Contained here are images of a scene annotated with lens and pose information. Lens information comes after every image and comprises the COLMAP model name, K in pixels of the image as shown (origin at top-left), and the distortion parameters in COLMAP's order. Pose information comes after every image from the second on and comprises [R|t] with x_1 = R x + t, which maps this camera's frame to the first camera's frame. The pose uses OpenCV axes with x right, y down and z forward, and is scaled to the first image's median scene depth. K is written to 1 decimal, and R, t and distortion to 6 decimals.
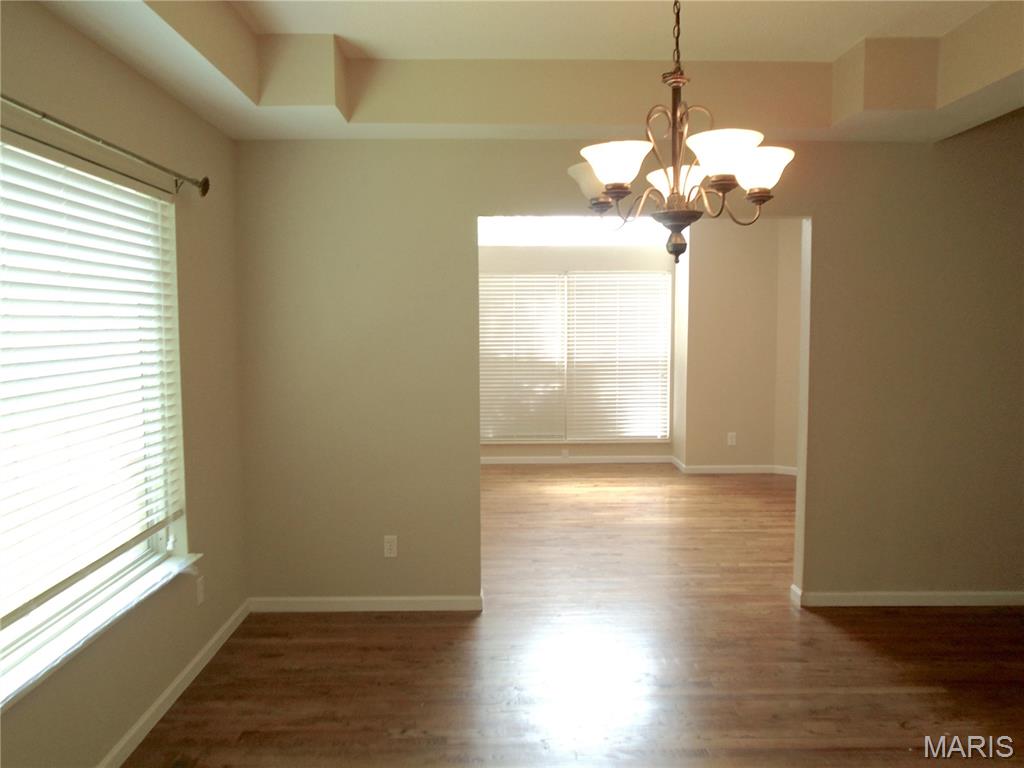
lens RADIAL K [[779.4, 0, 514.5], [0, 779.4, 384.7], [0, 0, 1]] dist [-0.015719, 0.008299]
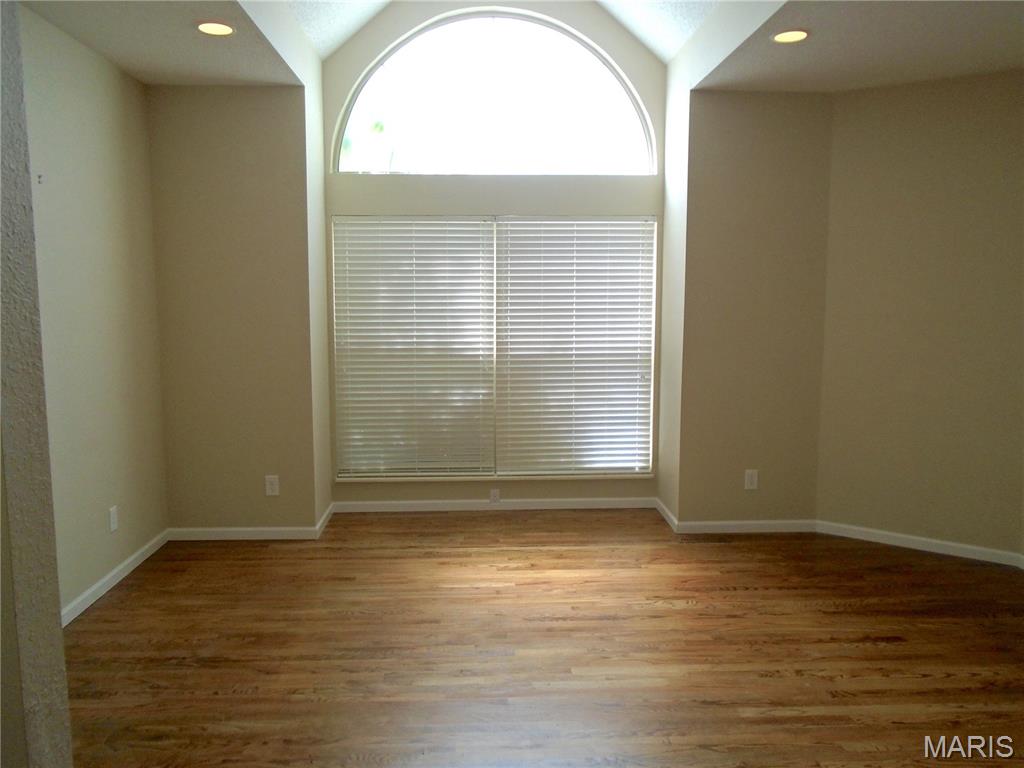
lens RADIAL K [[779.4, 0, 513.1], [0, 779.4, 380.9], [0, 0, 1]] dist [-0.015719, 0.008299]
pose [[0.999632, 0.002007, 0.027045, 0.063302], [-0.002822, 0.999542, 0.030144, -0.028175], [-0.026972, -0.030209, 0.999180, 0.350485]]
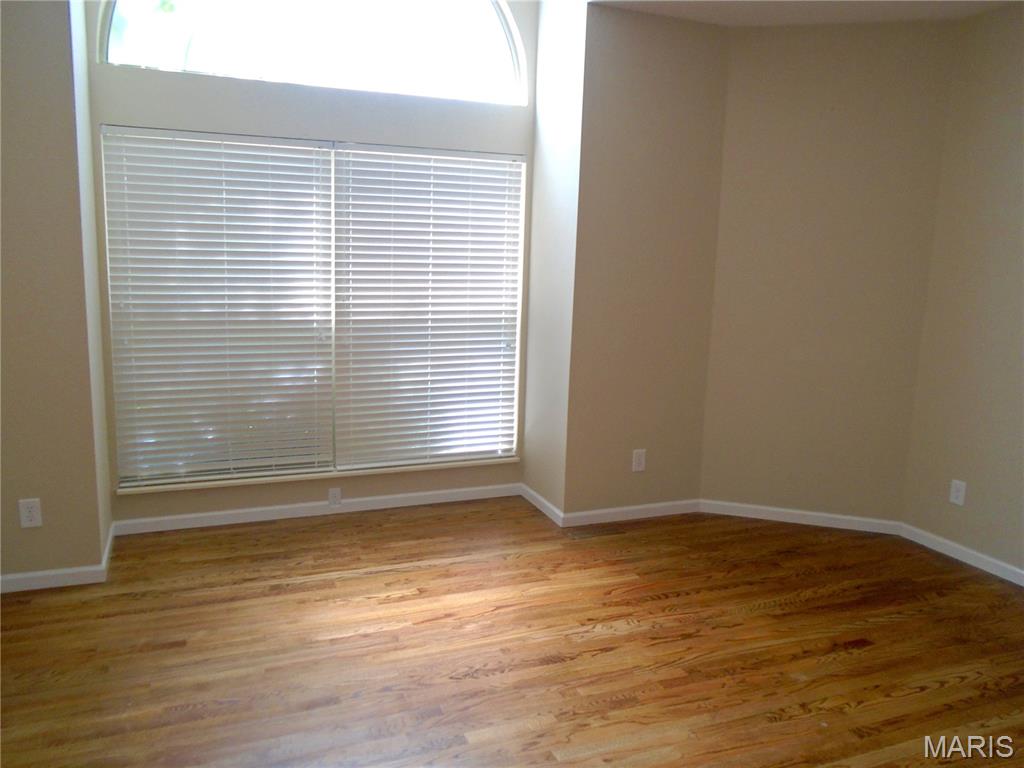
lens RADIAL K [[779.4, 0, 506.2], [0, 779.4, 378.4], [0, 0, 1]] dist [-0.015719, 0.008299]
pose [[0.935110, -0.026610, 0.353357, -0.010638], [-0.003730, 0.996382, 0.084906, -0.036078], [-0.354338, -0.080715, 0.931627, 0.479638]]
